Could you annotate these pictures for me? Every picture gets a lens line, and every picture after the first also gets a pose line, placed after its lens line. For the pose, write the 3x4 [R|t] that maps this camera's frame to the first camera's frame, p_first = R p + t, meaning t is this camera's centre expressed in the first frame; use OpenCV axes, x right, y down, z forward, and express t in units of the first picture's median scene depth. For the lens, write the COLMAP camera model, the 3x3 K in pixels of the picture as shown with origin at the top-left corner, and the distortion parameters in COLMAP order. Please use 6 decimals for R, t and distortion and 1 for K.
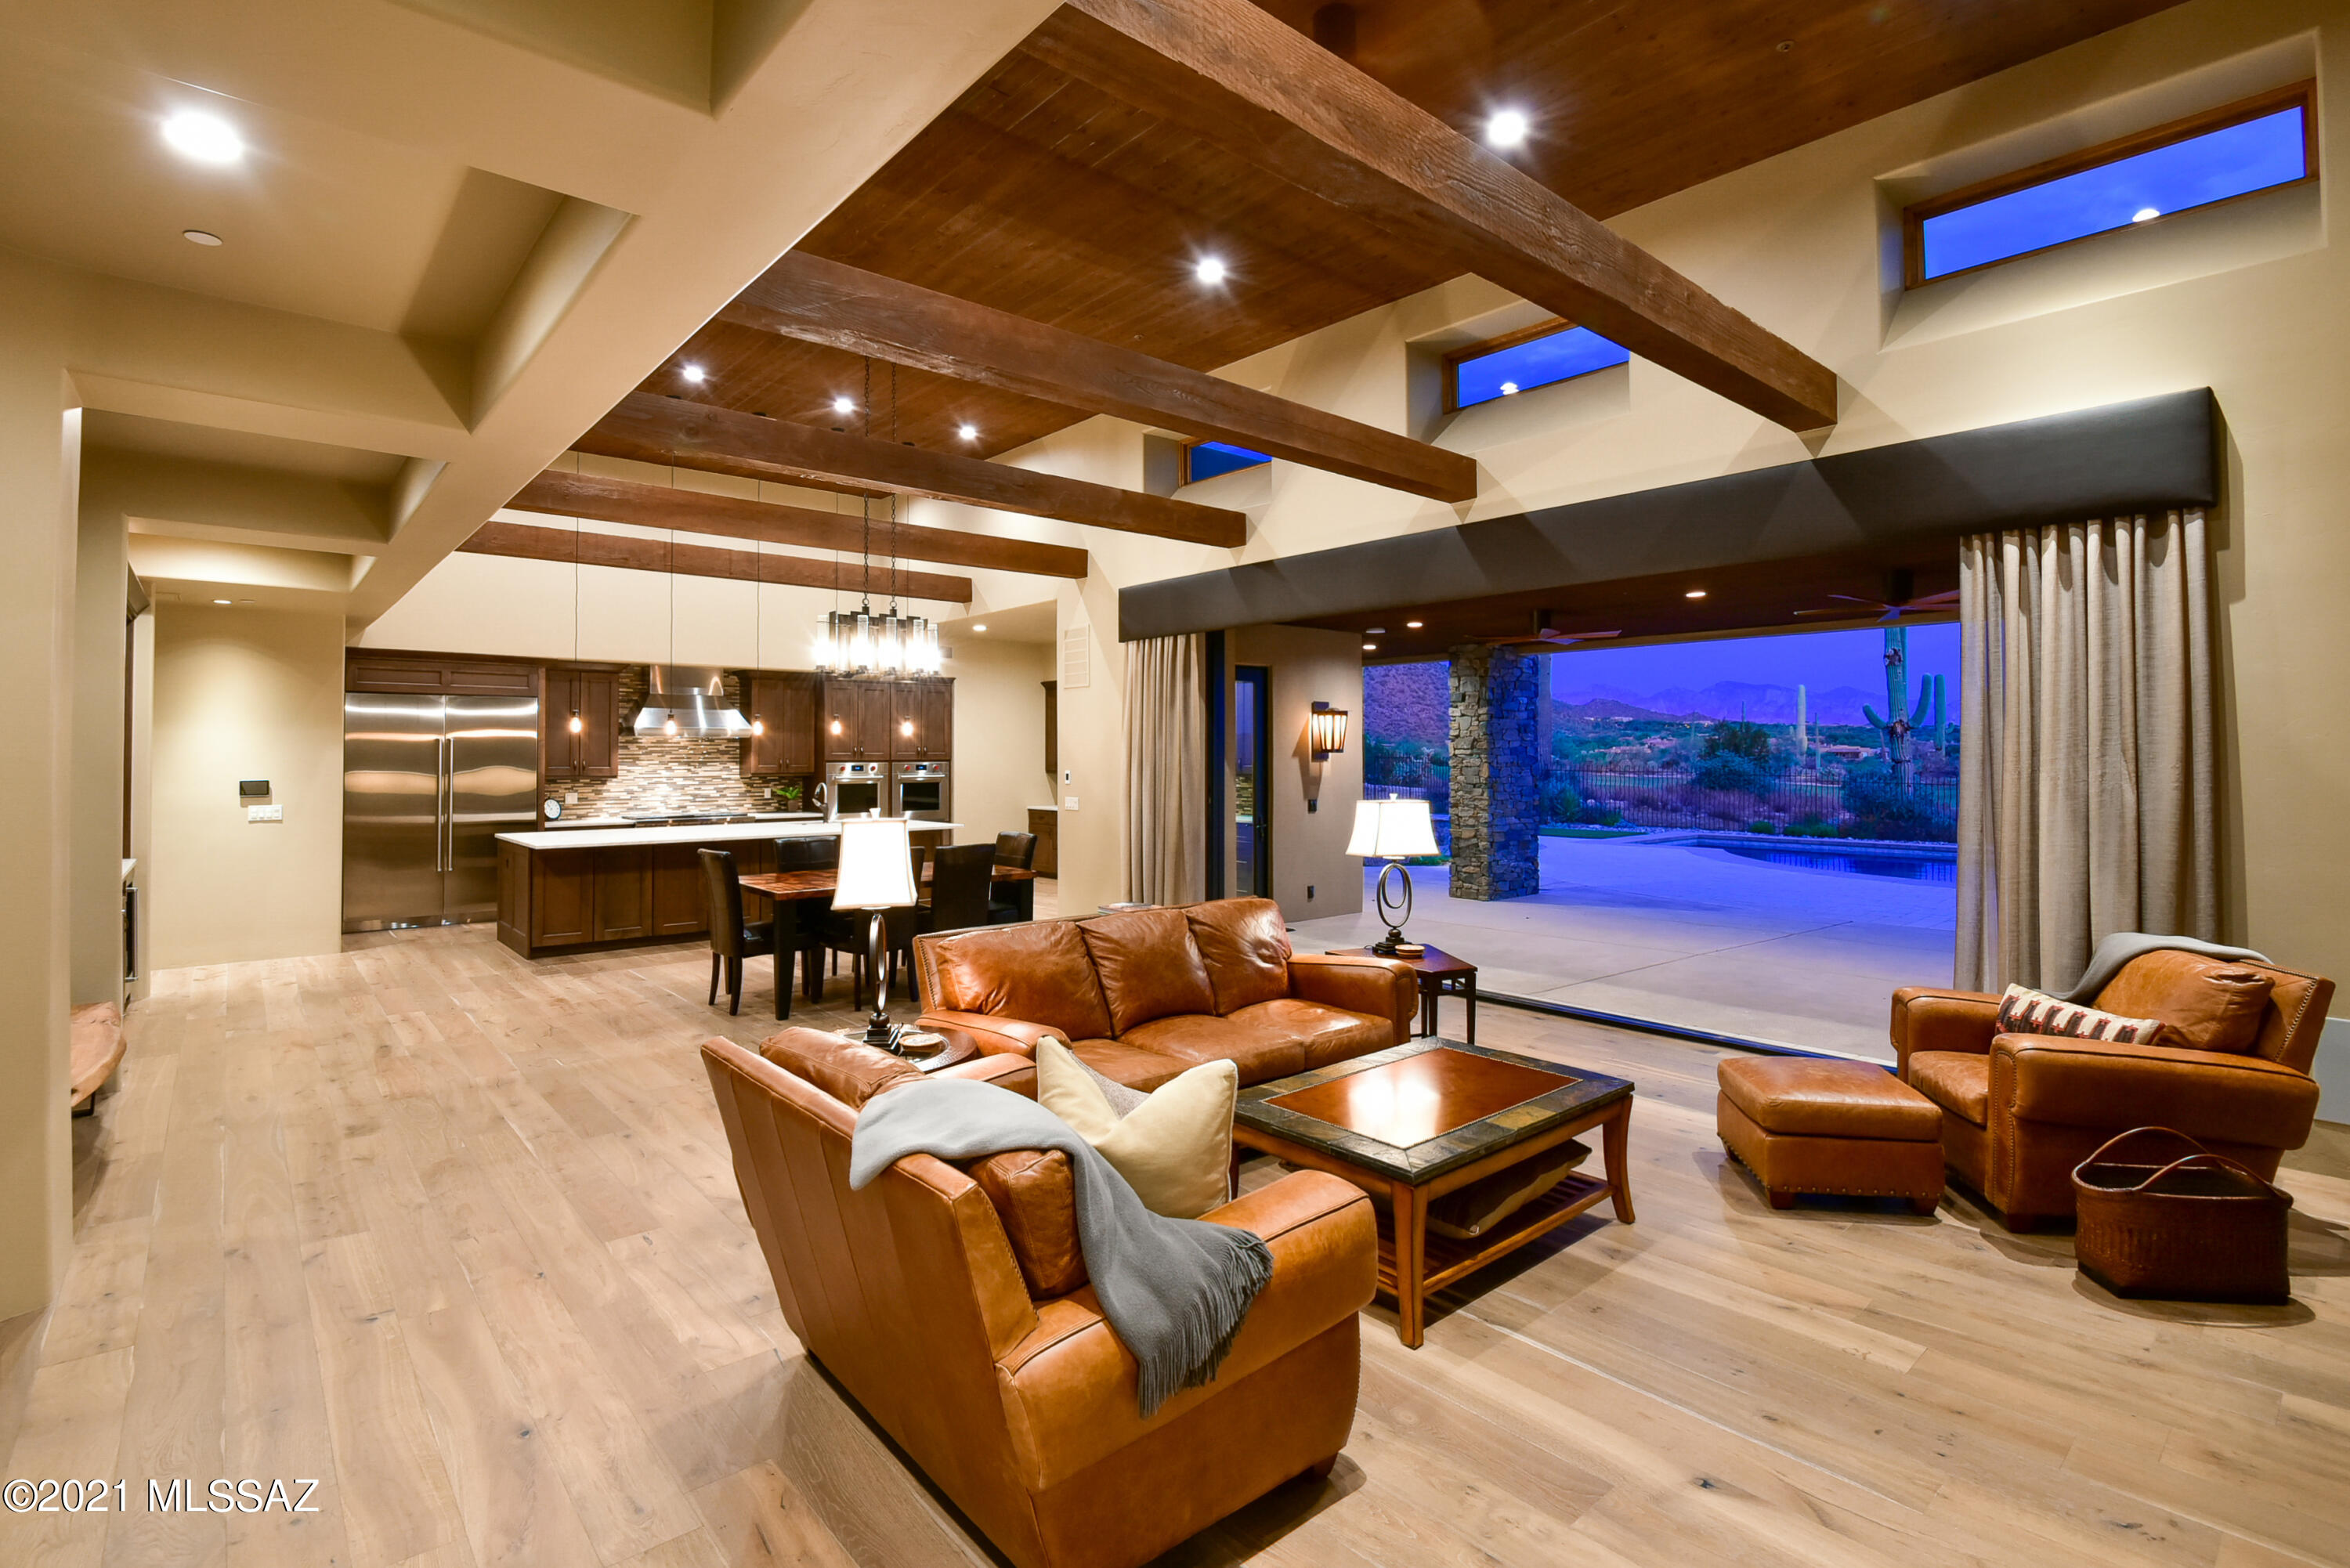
lens RADIAL K [[1093.1, 0, 1167.4], [0, 1093.1, 749.4], [0, 0, 1]] dist [-0.021610, -0.003790]
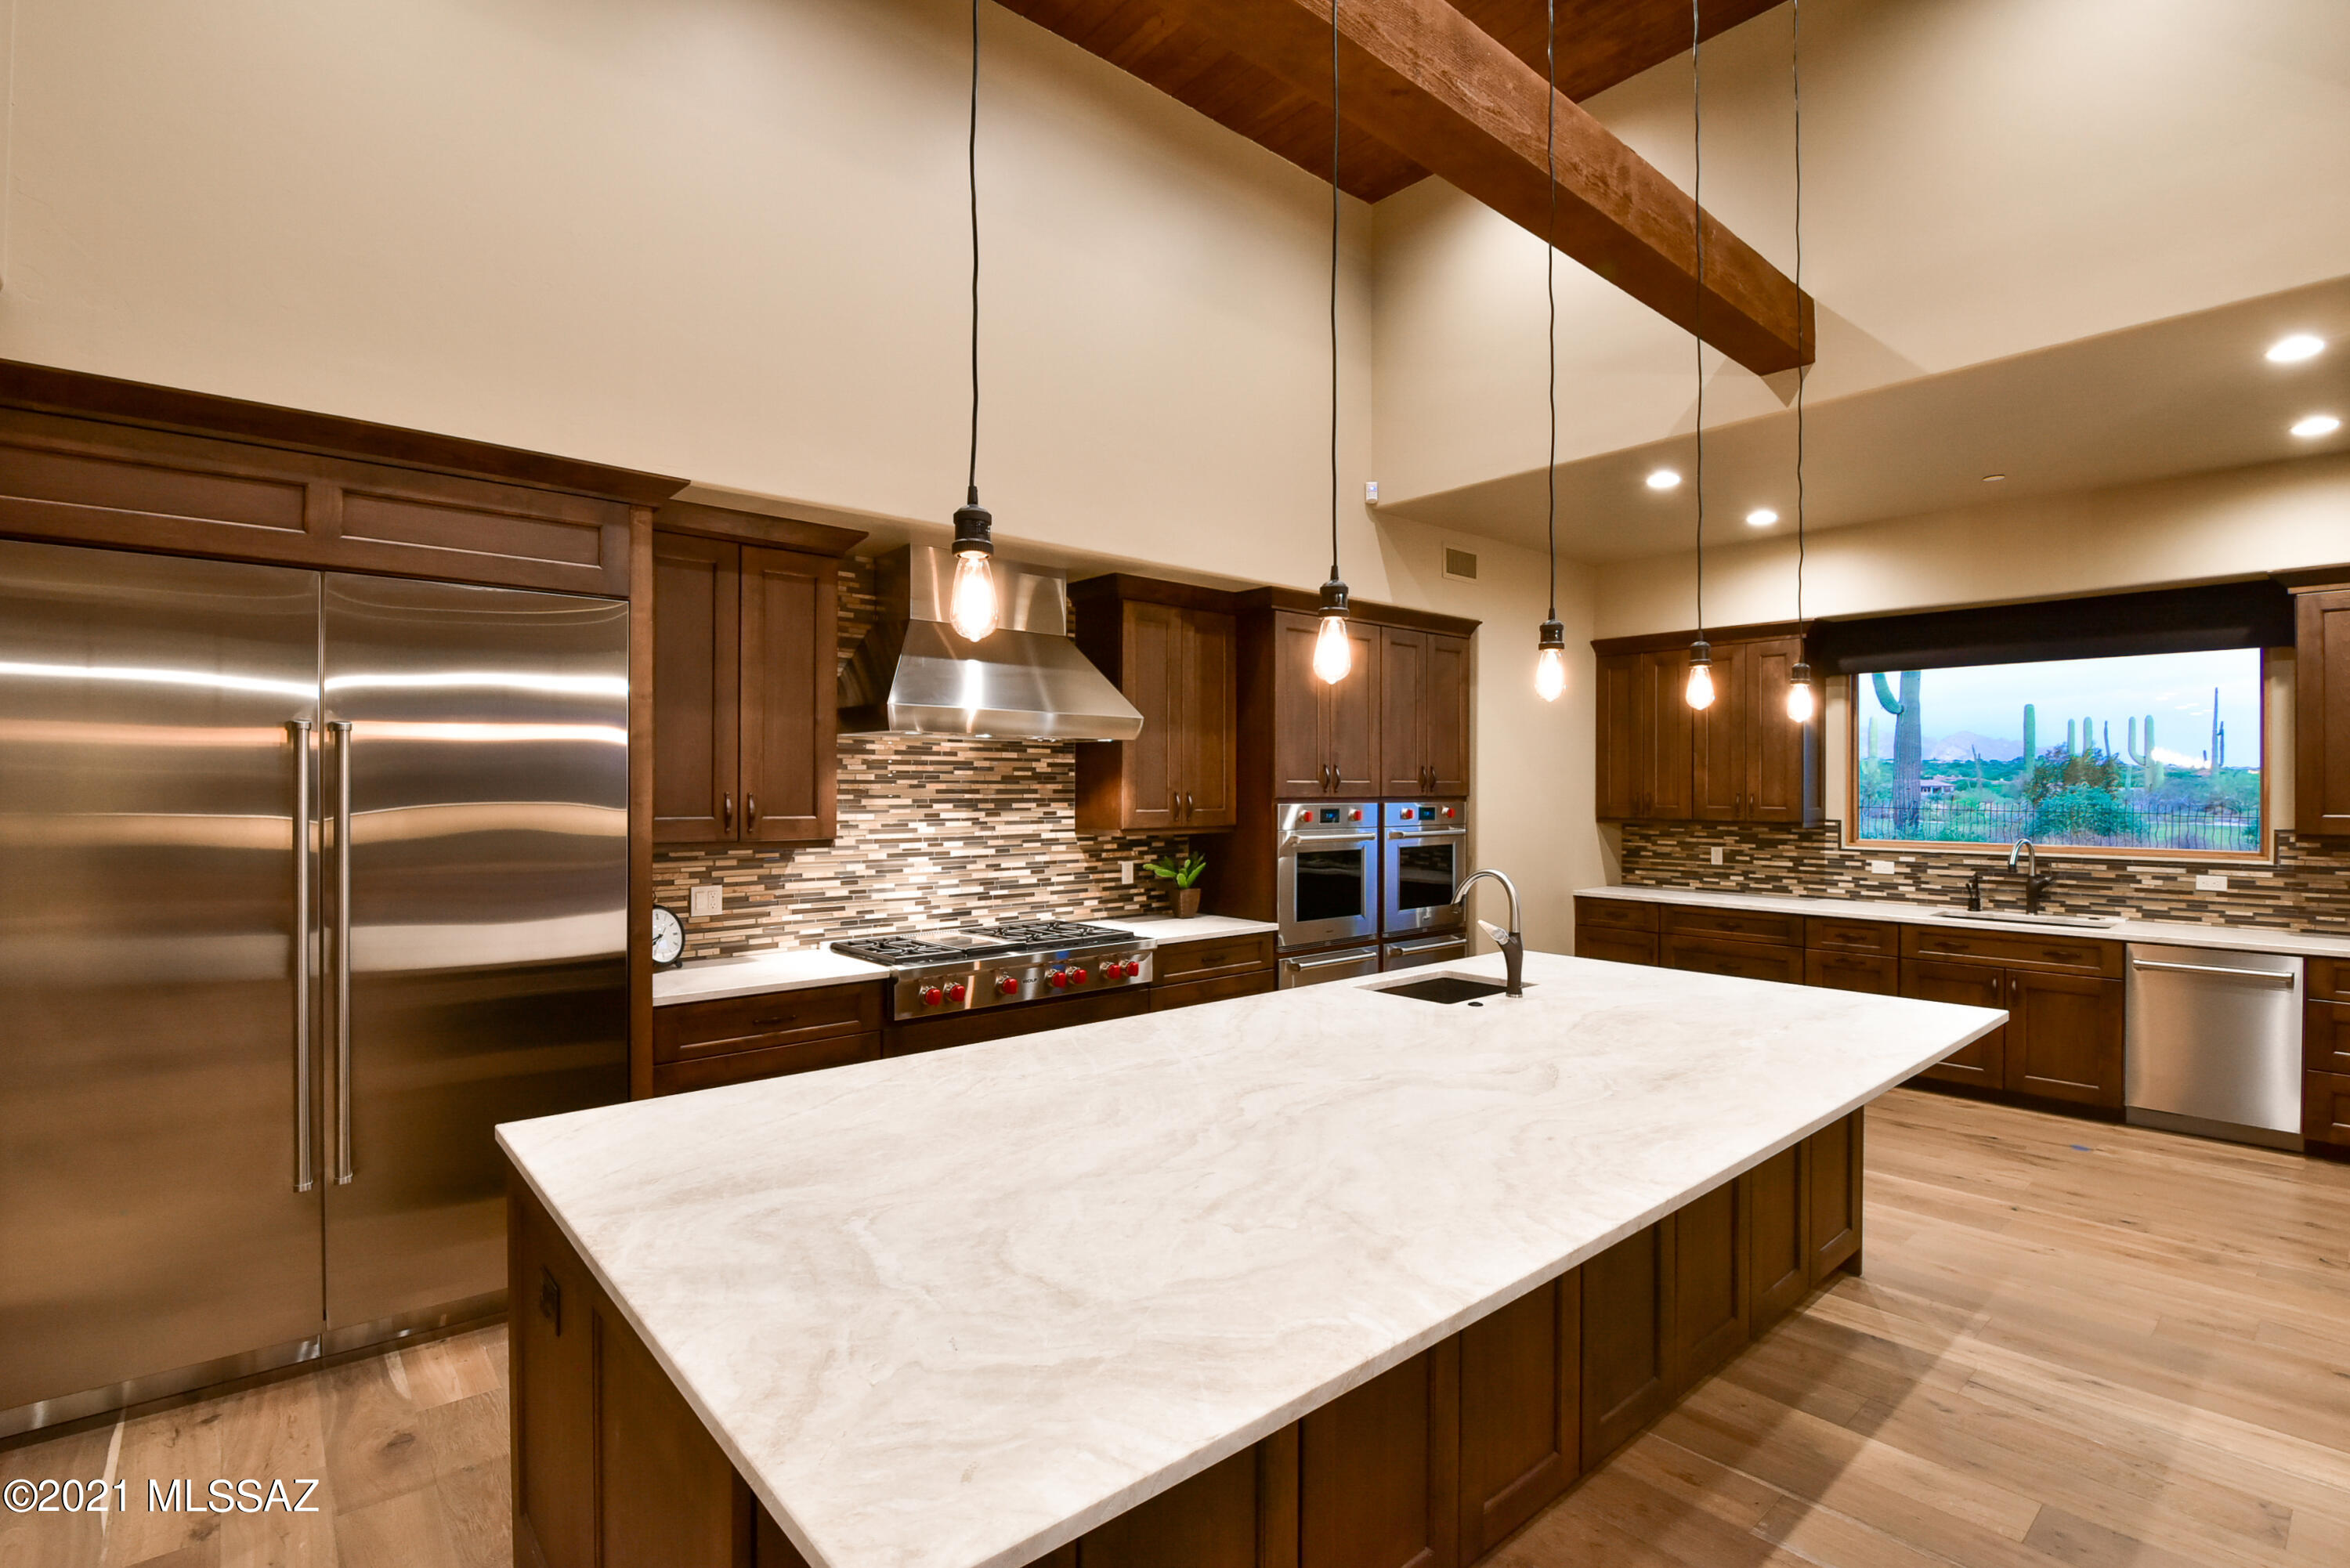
lens RADIAL K [[1093.1, 0, 1148.8], [0, 1093.1, 800.3], [0, 0, 1]] dist [-0.021610, -0.003790]
pose [[0.999962, 0.005513, -0.006711, -0.369753], [-0.005378, 0.999785, 0.020009, 0.002777], [0.006820, -0.019972, 0.999777, 0.588944]]
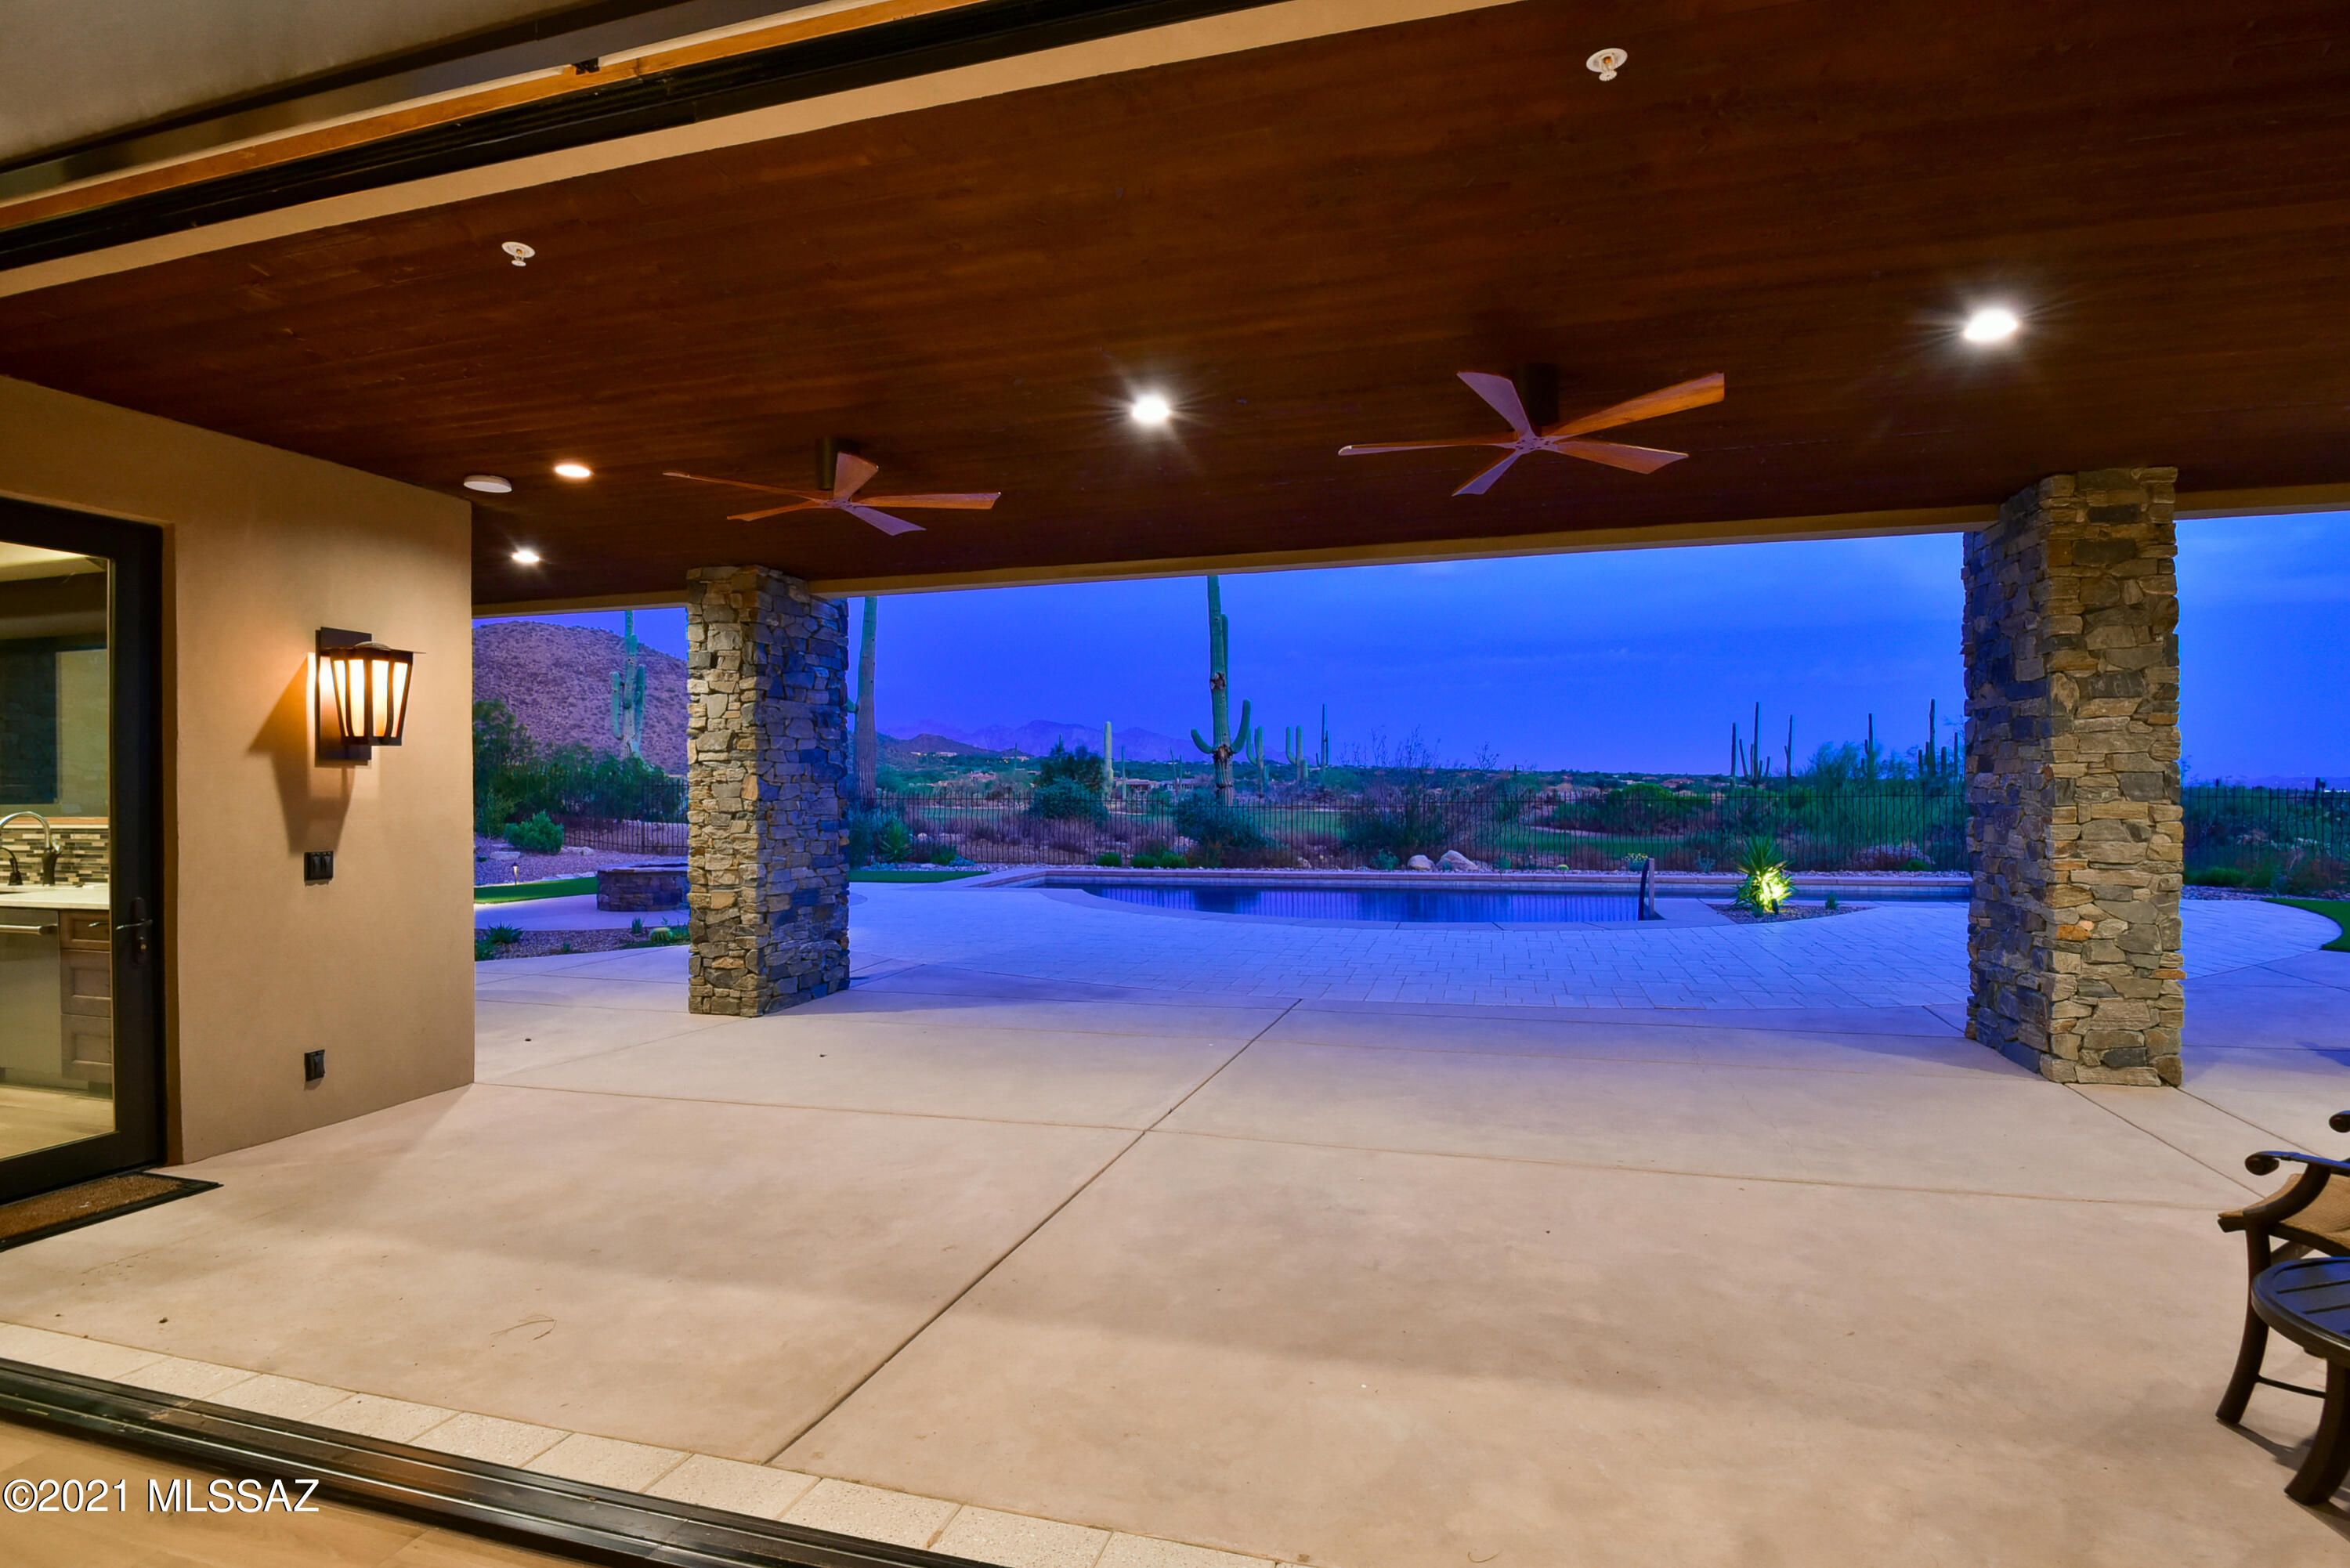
lens RADIAL K [[1093.1, 0, 1154.6], [0, 1093.1, 764.8], [0, 0, 1]] dist [-0.021610, -0.003790]
pose [[0.839276, 0.003226, 0.543696, 0.156719], [0.006937, 0.999837, -0.016641, 0.017858], [-0.543661, 0.017738, 0.839117, 0.403353]]
